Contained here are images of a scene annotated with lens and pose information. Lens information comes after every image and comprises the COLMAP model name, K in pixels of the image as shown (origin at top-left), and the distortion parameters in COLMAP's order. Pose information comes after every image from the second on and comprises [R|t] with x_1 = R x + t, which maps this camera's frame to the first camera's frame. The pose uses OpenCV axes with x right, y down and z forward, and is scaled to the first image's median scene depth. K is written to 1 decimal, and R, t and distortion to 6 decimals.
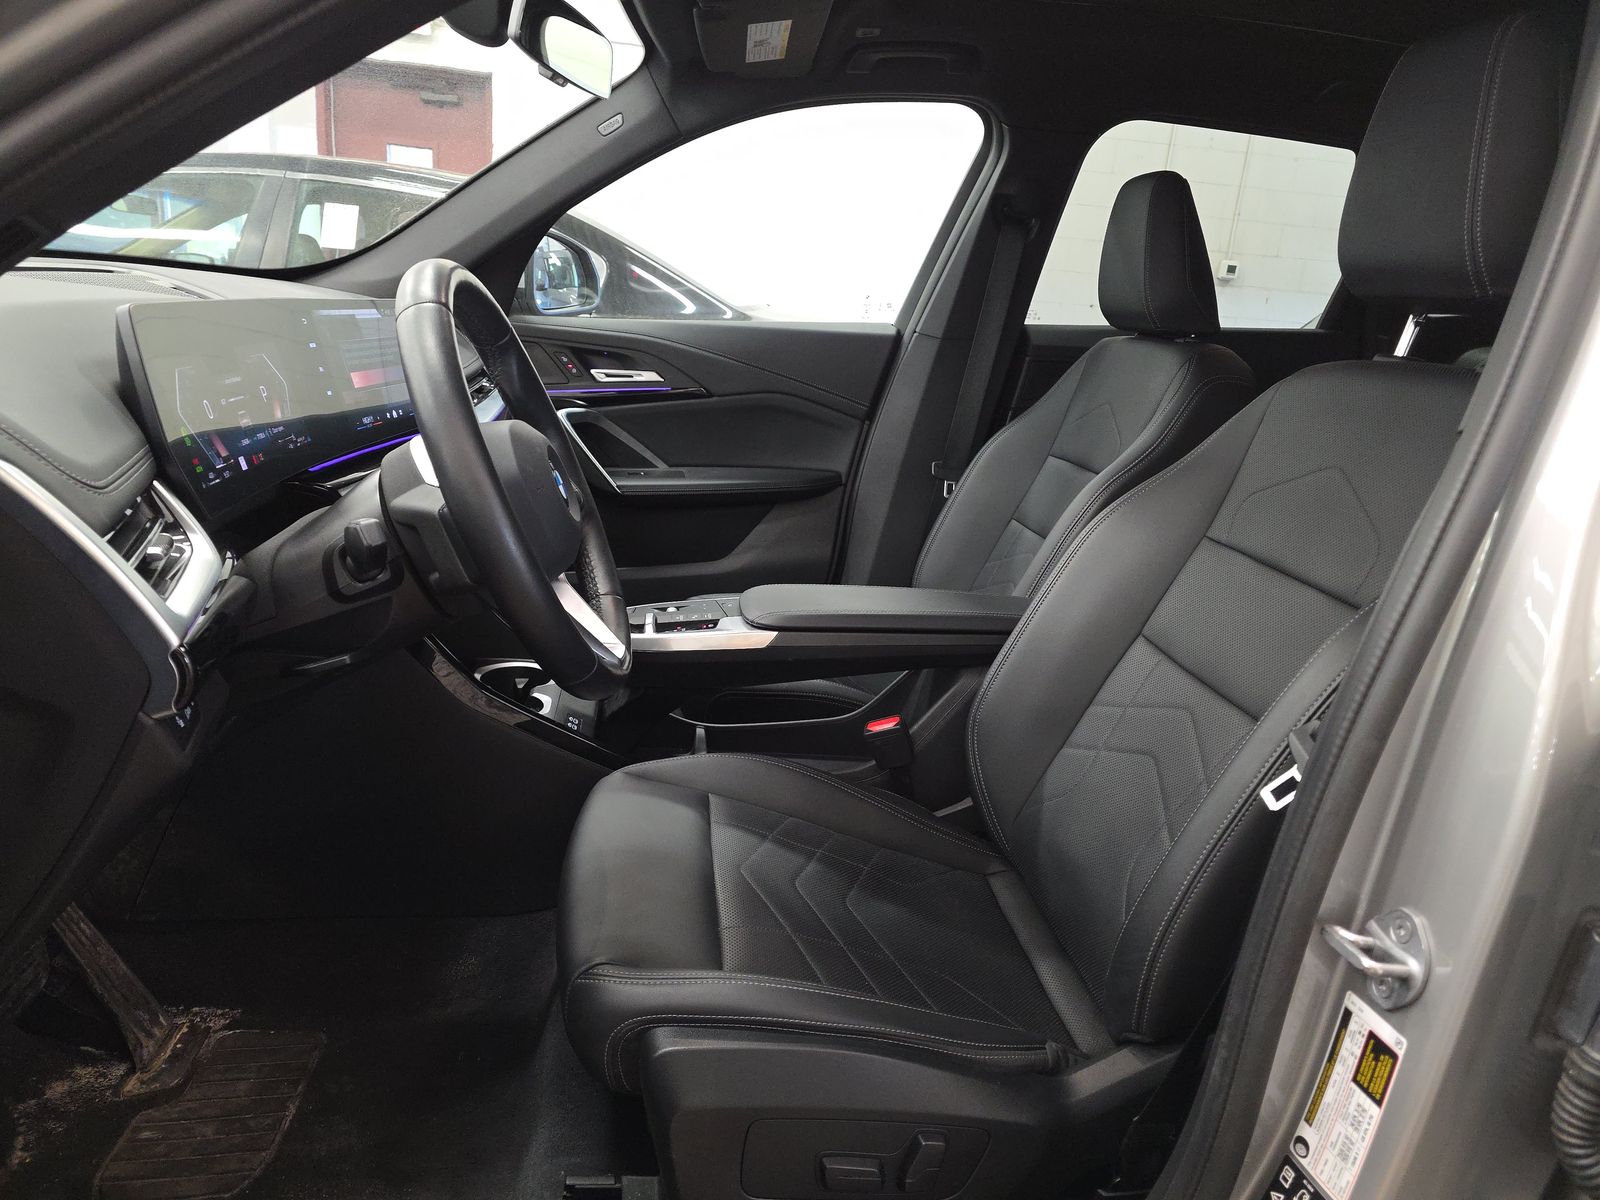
lens RADIAL K [[1093.2, 0, 802.2], [0, 1093.2, 602.8], [0, 0, 1]] dist [0.041237, -0.004844]
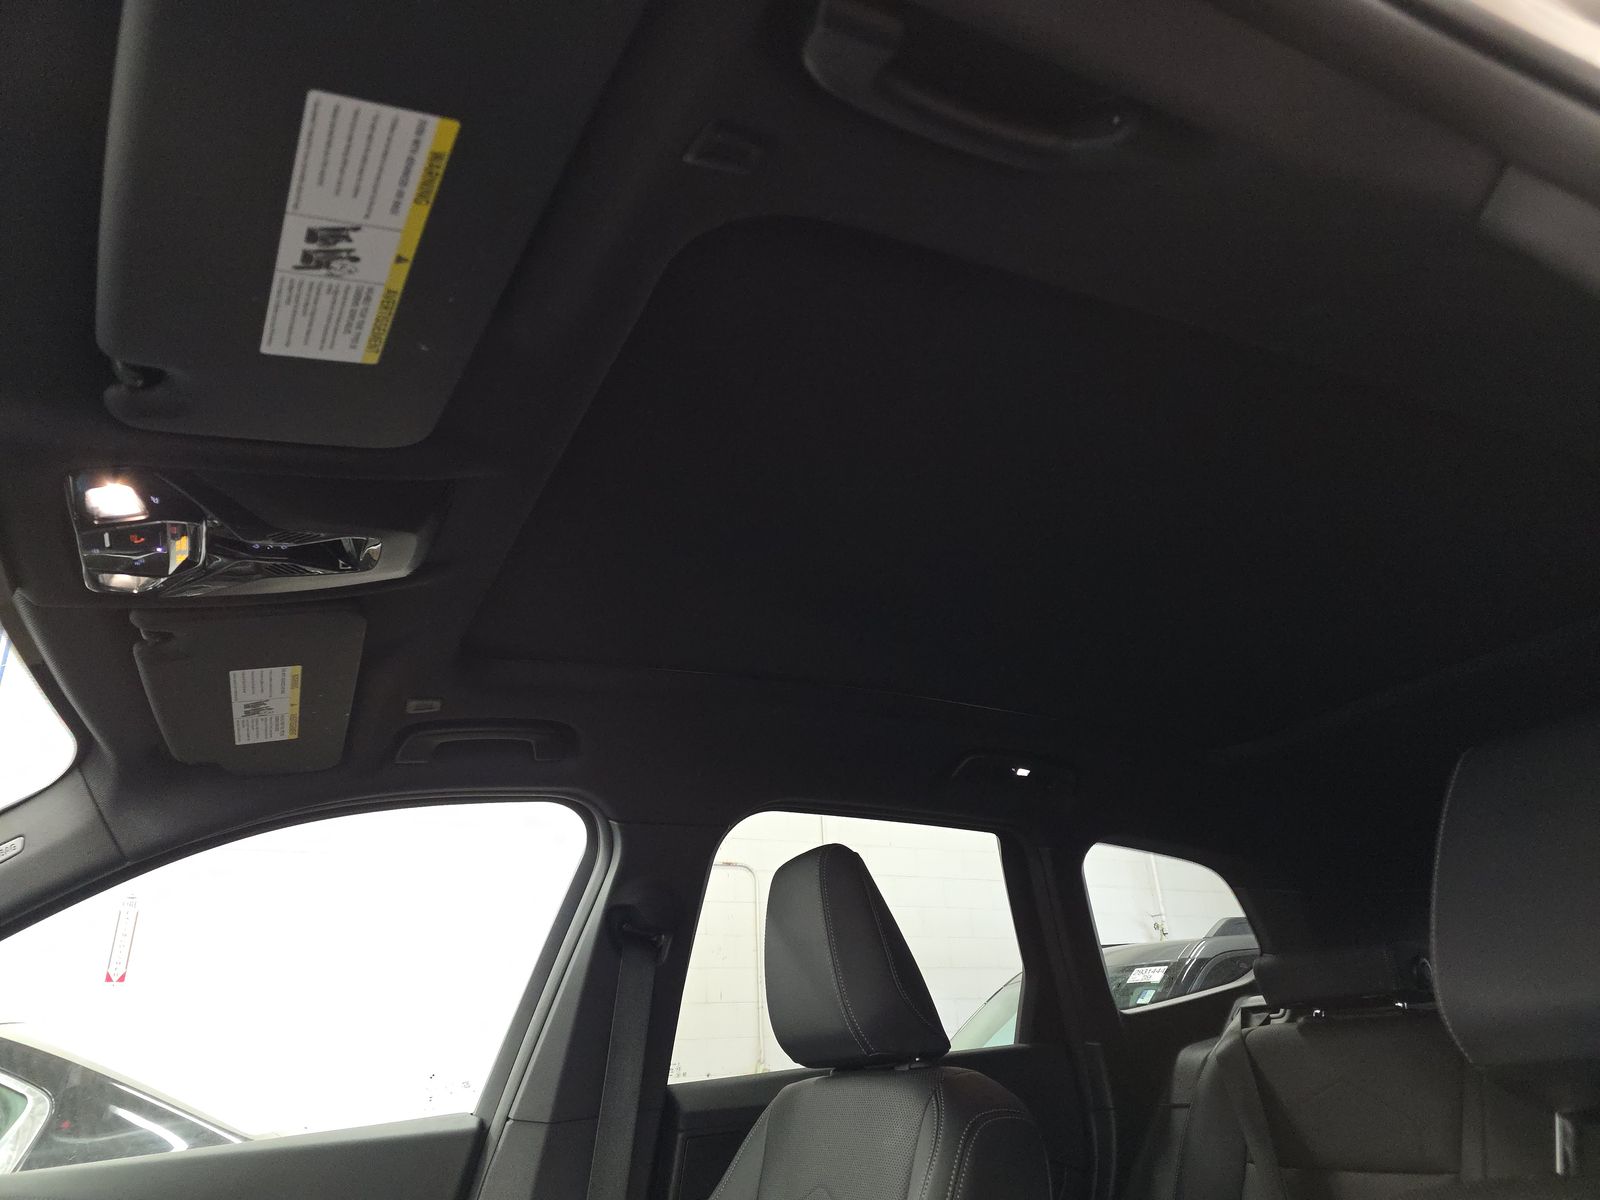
lens RADIAL K [[1093.2, 0, 802.1], [0, 1093.2, 605.0], [0, 0, 1]] dist [0.041237, -0.004844]
pose [[0.936050, 0.016245, 0.351491, 0.032552], [0.209936, 0.775873, -0.594936, -0.059409], [-0.282378, 0.630680, 0.722845, 0.299411]]
